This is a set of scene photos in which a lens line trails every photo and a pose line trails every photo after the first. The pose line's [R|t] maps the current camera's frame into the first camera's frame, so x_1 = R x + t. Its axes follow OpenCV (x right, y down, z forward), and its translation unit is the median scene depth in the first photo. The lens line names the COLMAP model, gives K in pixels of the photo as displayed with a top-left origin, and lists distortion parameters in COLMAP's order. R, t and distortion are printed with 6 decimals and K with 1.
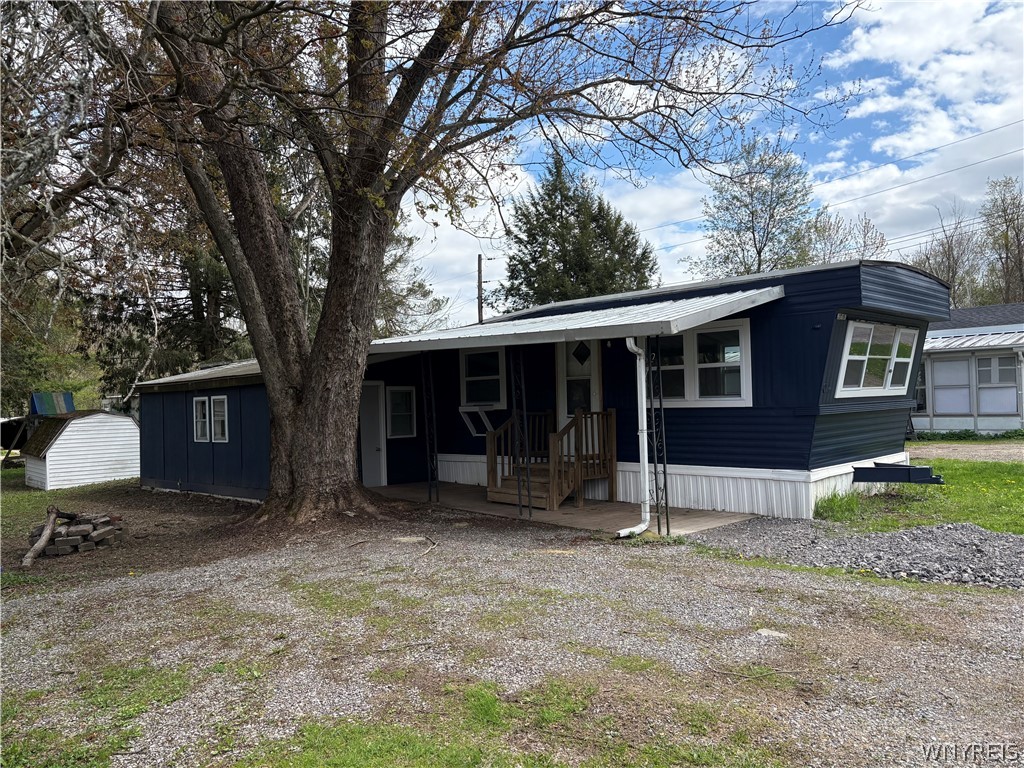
lens RADIAL K [[773.0, 0, 512.0], [0, 773.0, 384.0], [0, 0, 1]] dist [-0.006712, -0.001543]
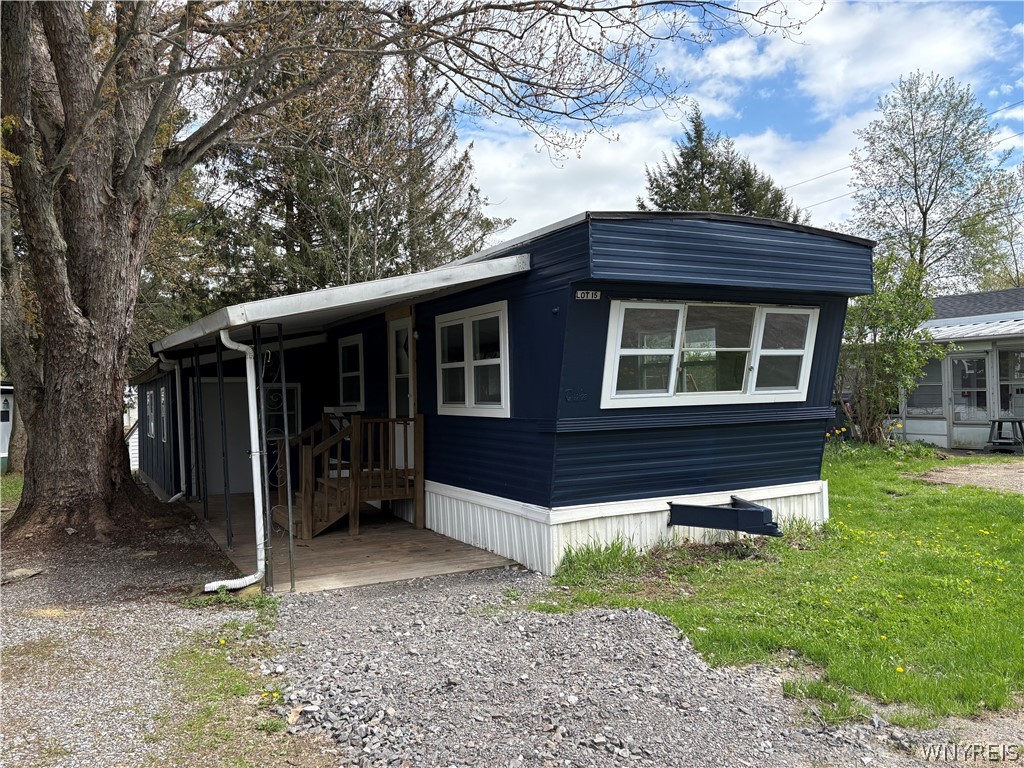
lens RADIAL K [[789.2, 0, 512.0], [0, 789.2, 384.0], [0, 0, 1]] dist [0.012226, 0.000037]
pose [[0.958713, 0.004341, -0.284341, 0.506062], [0.000542, 0.999854, 0.017092, -0.015820], [0.284374, -0.016540, 0.958571, 0.254972]]
